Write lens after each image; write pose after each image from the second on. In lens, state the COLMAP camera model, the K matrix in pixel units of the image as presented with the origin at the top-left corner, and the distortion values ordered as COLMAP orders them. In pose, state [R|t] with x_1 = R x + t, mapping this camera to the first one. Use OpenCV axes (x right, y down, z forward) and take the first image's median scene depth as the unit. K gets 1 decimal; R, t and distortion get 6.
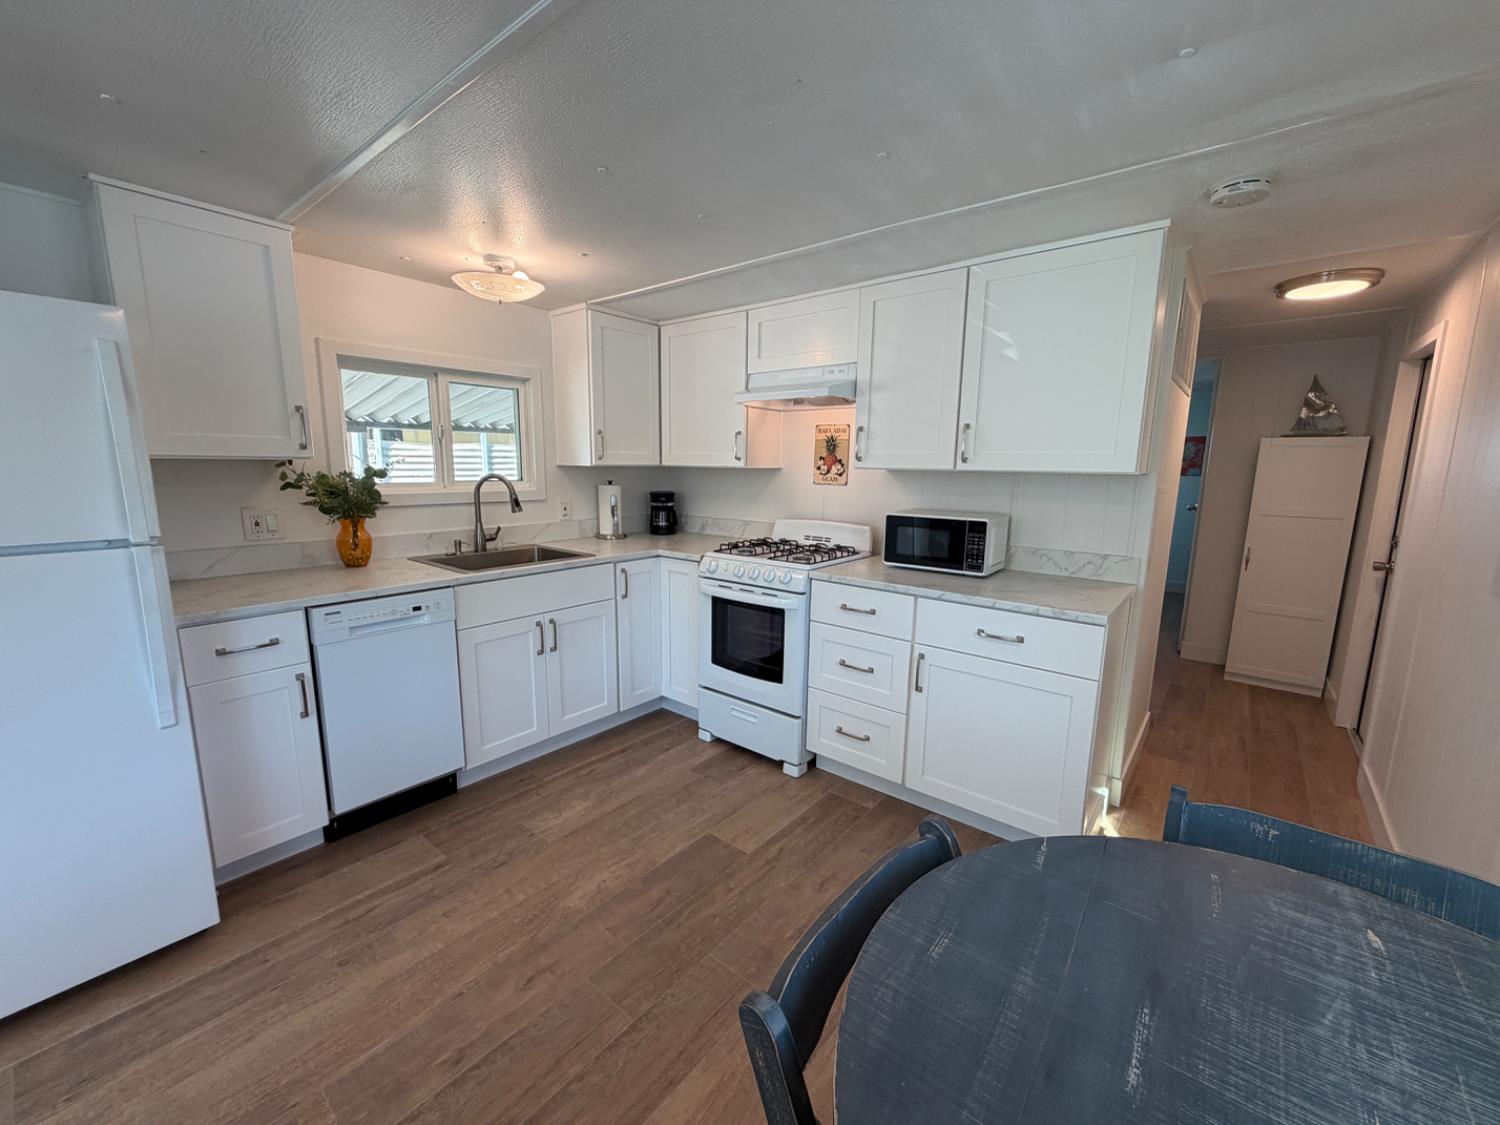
lens RADIAL K [[601.4, 0, 747.9], [0, 601.4, 565.5], [0, 0, 1]] dist [0.001199, 0.000072]
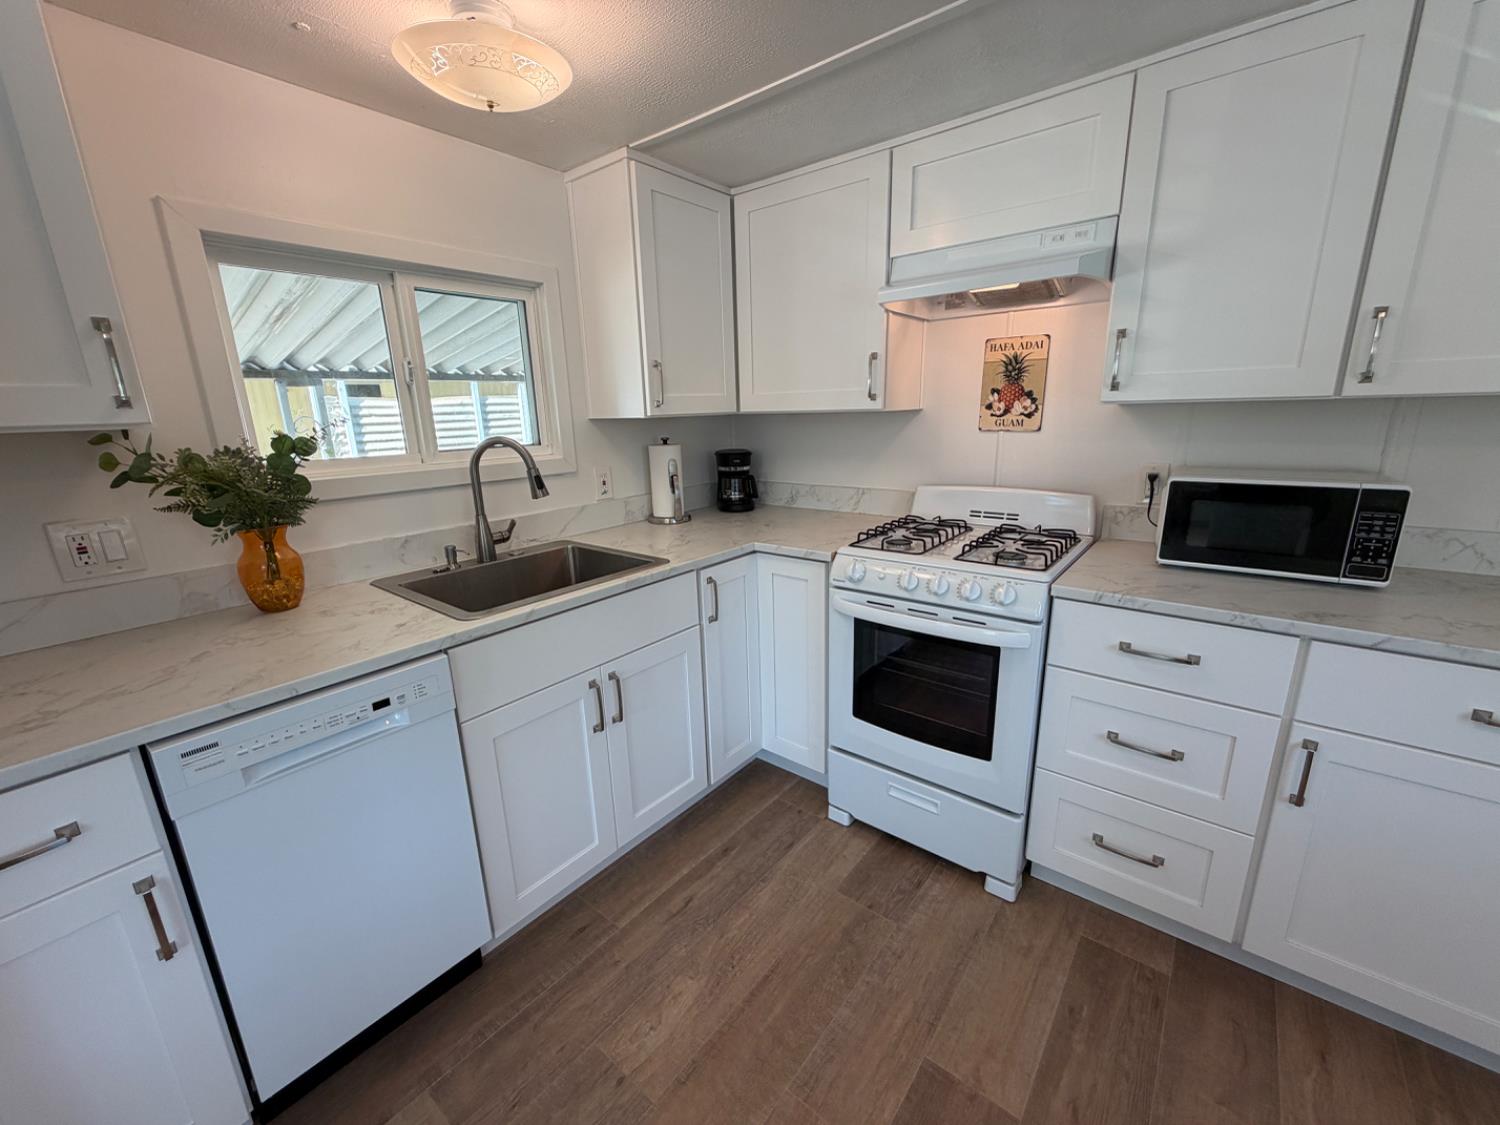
lens RADIAL K [[601.4, 0, 747.8], [0, 601.4, 565.5], [0, 0, 1]] dist [0.001199, 0.000072]
pose [[0.999145, -0.041086, -0.004546, -0.172594], [0.041326, 0.995353, 0.086972, -0.065549], [0.000952, -0.087085, 0.996200, 0.379150]]
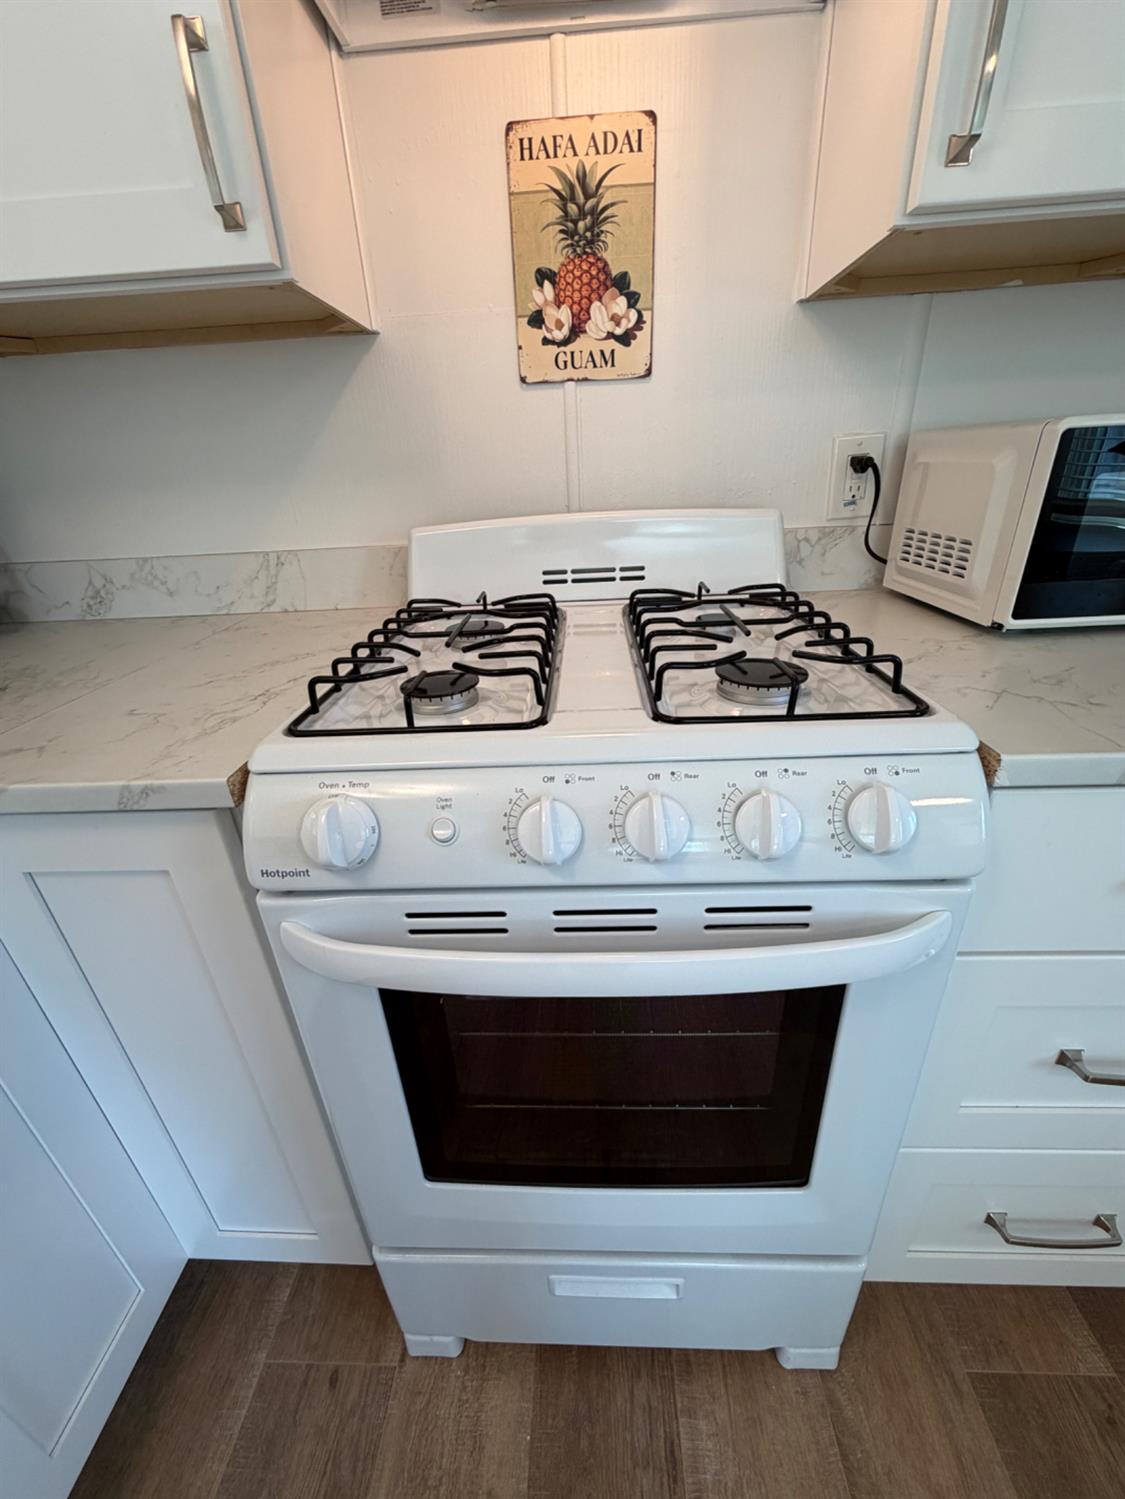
lens RADIAL K [[601.0, 0, 561.3], [0, 601.0, 744.9], [0, 0, 1]] dist [0.001199, 0.000072]
pose [[0.798949, -0.302575, 0.519739, -0.092590], [0.159782, 0.939953, 0.301592, -0.065625], [-0.579784, -0.157912, 0.799321, 0.845920]]
